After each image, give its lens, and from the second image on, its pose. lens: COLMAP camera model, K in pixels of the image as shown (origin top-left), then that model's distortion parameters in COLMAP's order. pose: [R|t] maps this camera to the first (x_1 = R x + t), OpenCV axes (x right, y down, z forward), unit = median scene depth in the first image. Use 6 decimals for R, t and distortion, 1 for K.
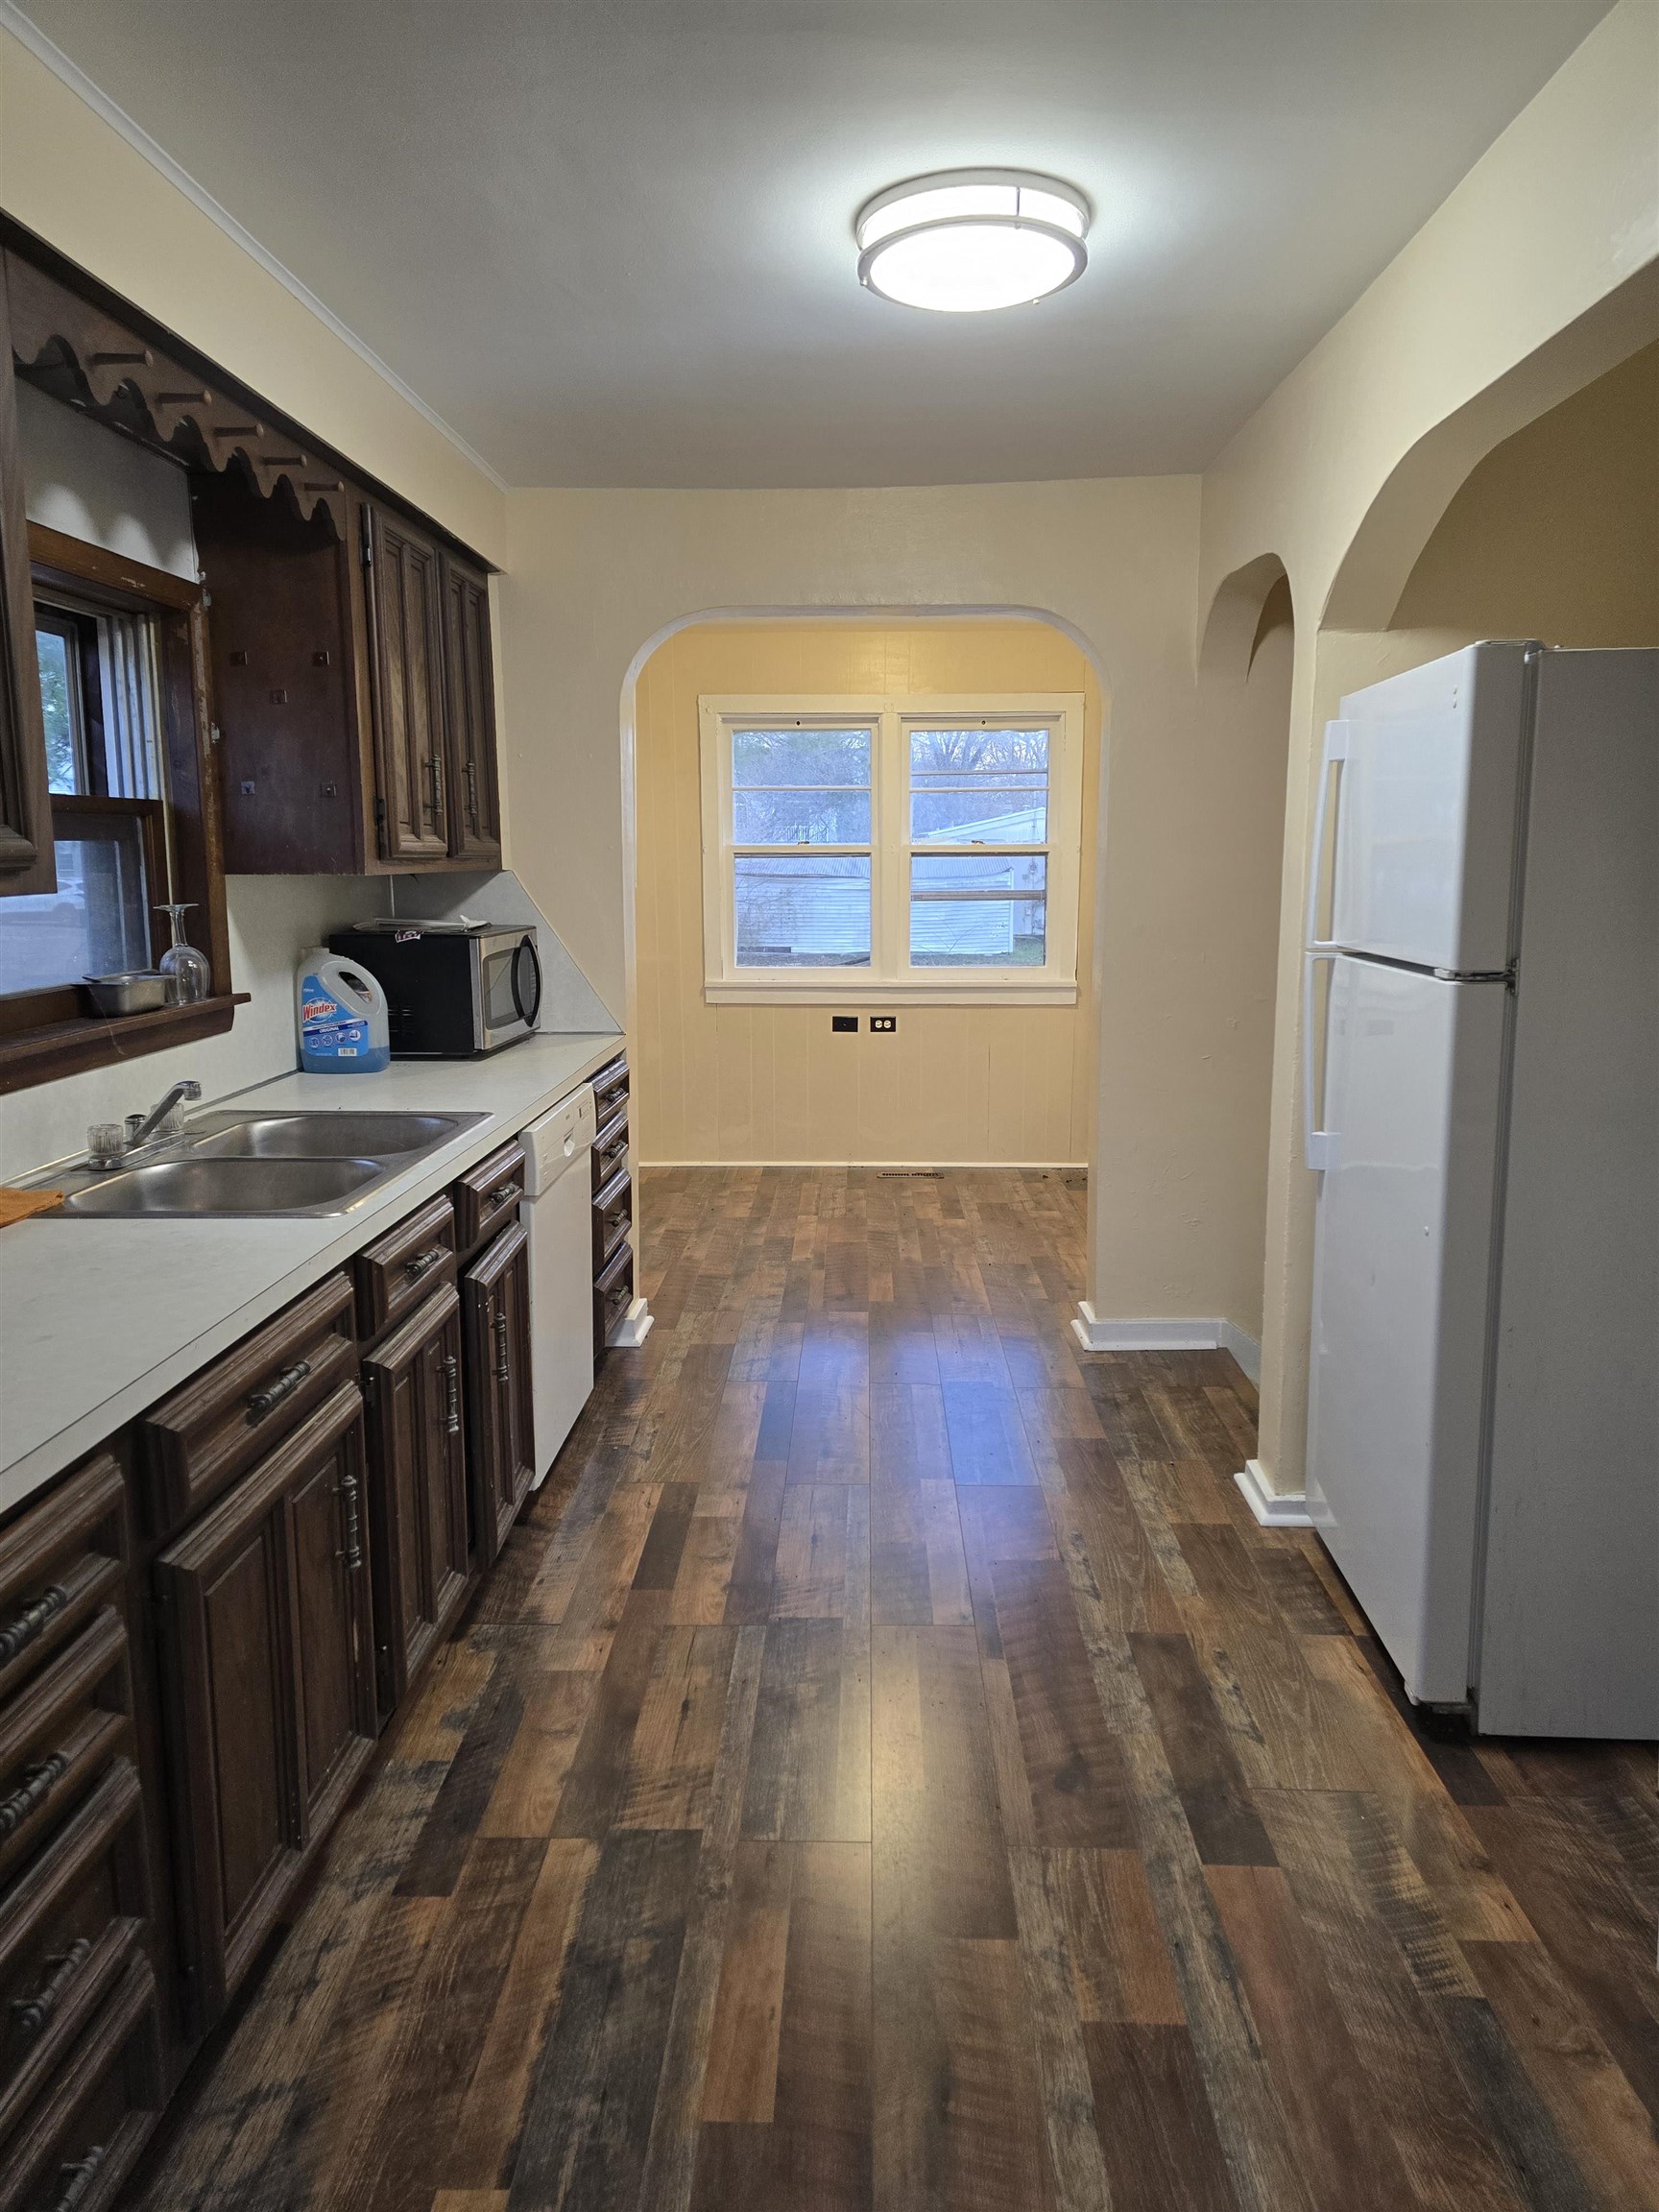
lens RADIAL K [[1471.2, 0, 844.9], [0, 1471.2, 1077.6], [0, 0, 1]] dist [0.062093, -0.052102]
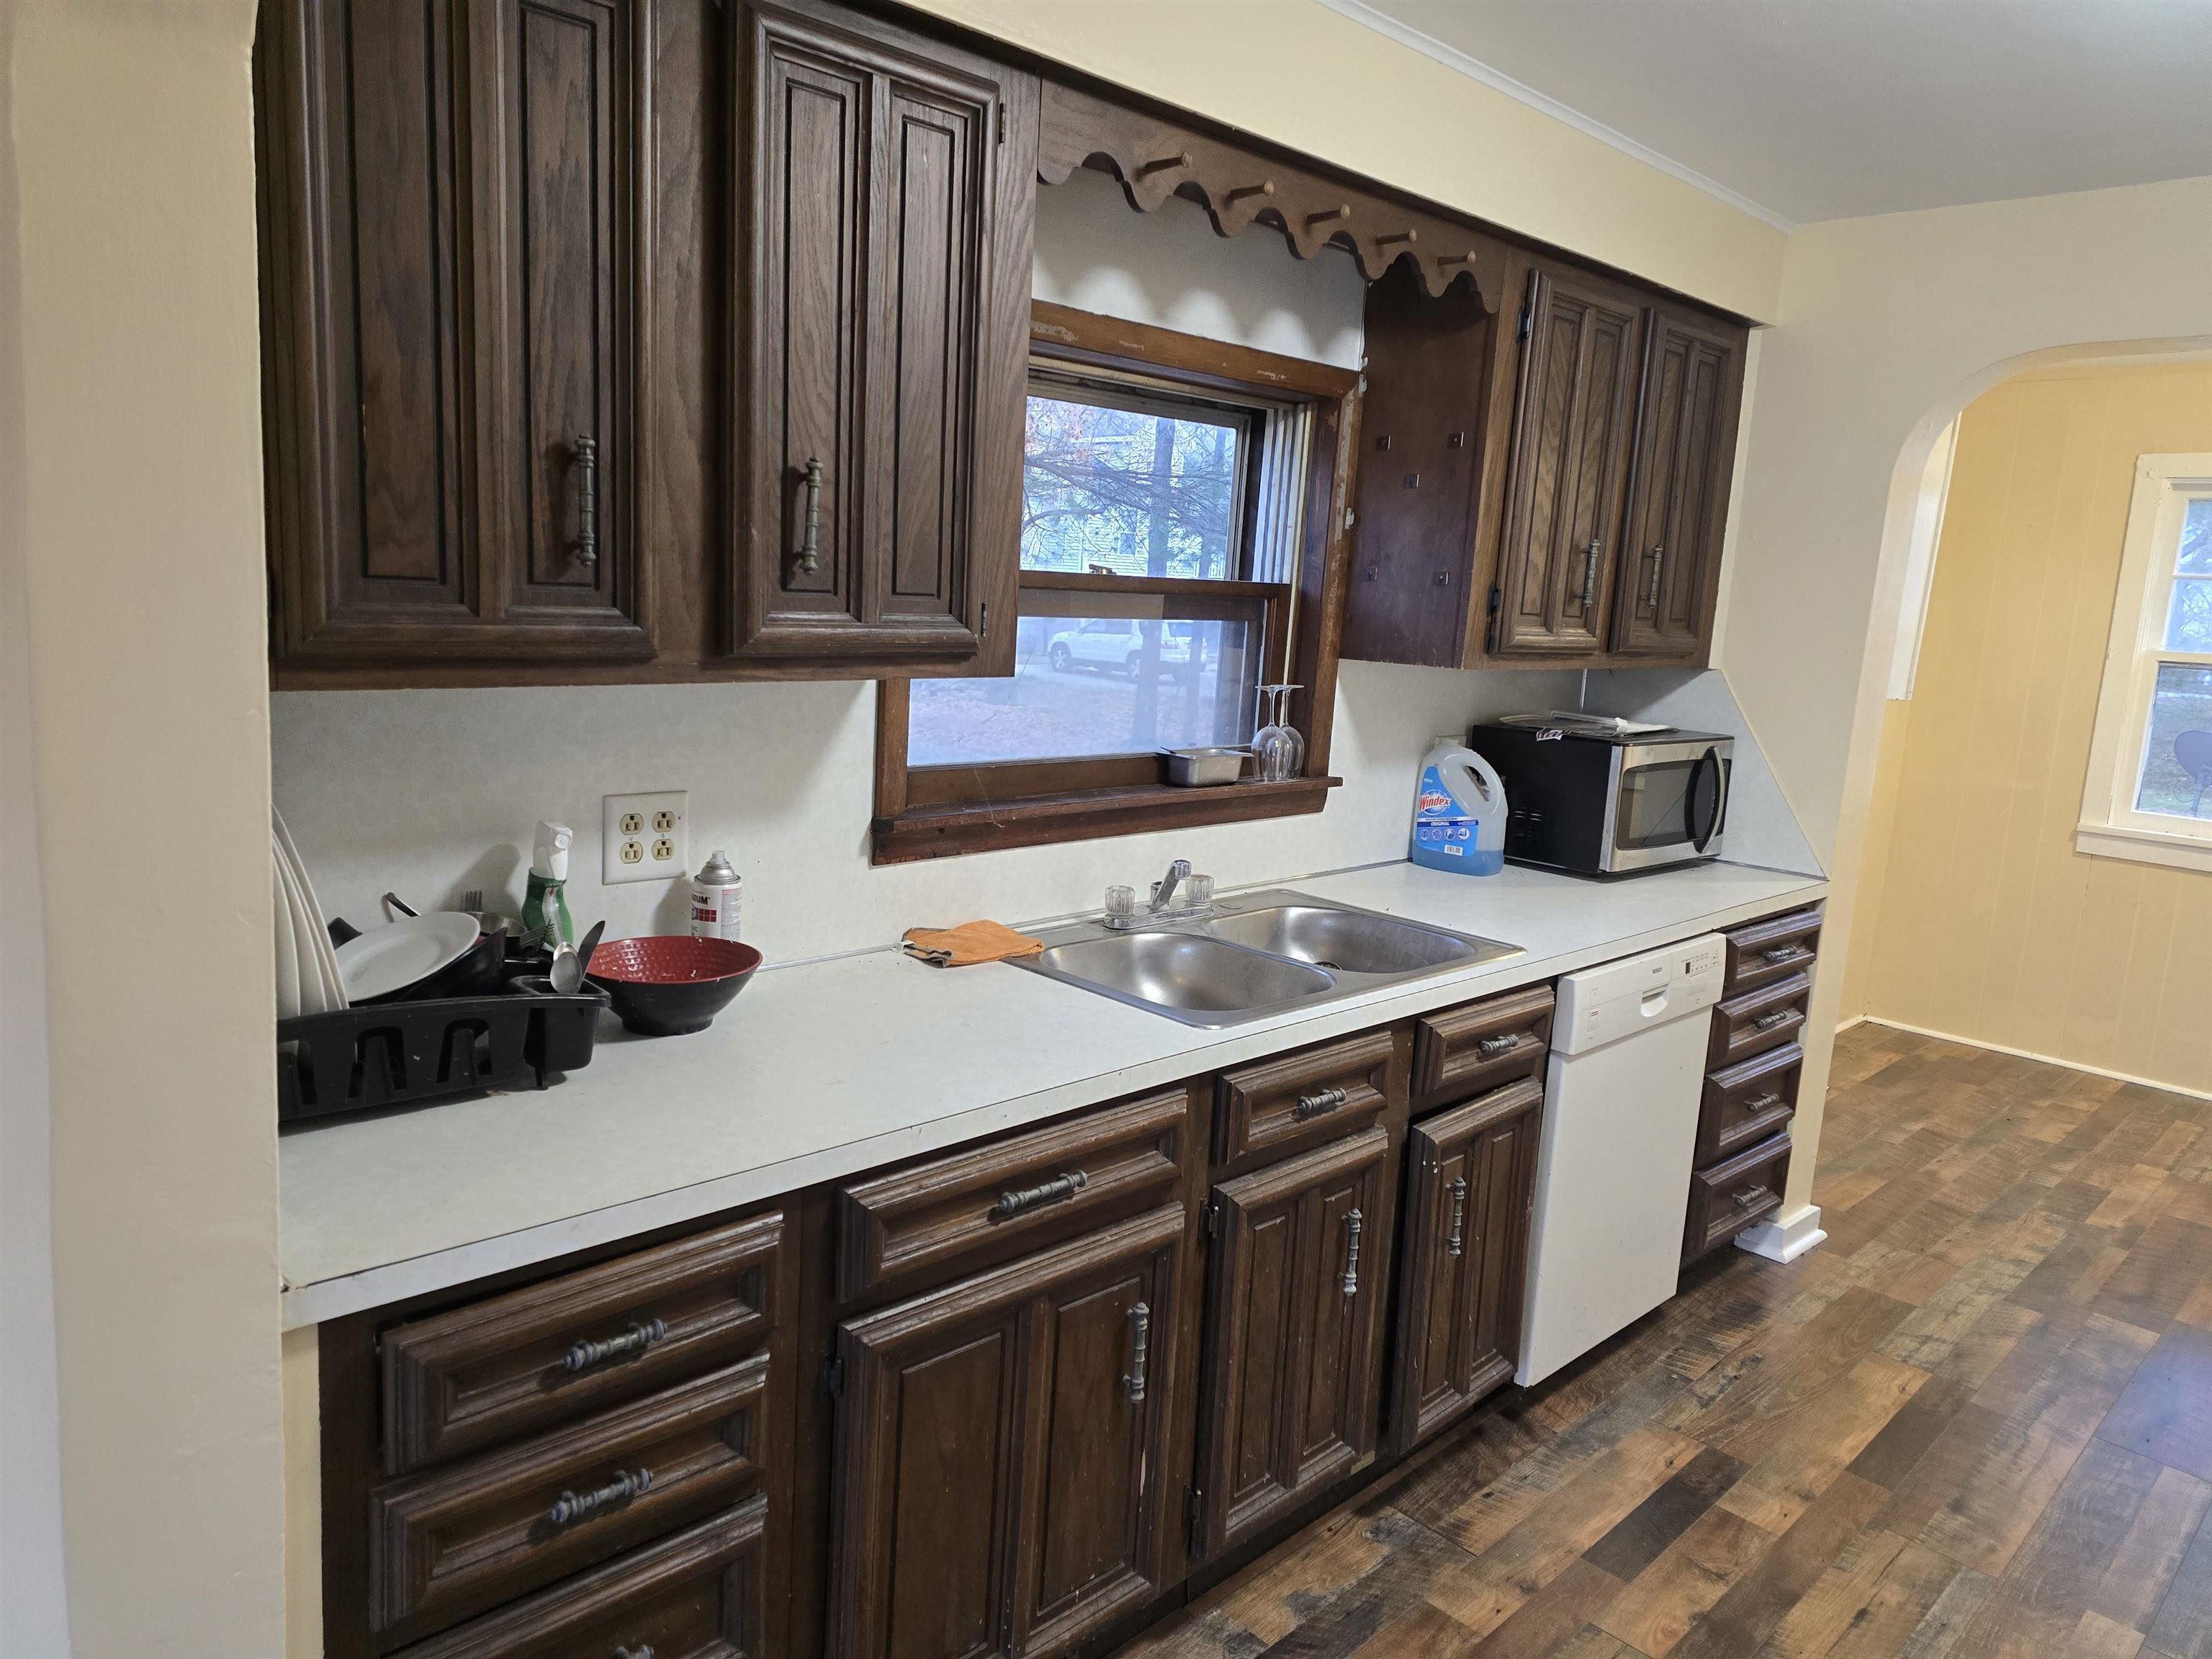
lens RADIAL K [[1471.2, 0, 1077.9], [0, 1471.2, 808.3], [0, 0, 1]] dist [0.062093, -0.052102]
pose [[0.706262, 0.146511, -0.692624, 0.171086], [-0.160744, 0.985985, 0.044657, -0.055702], [0.689460, 0.079796, 0.719915, 0.179072]]
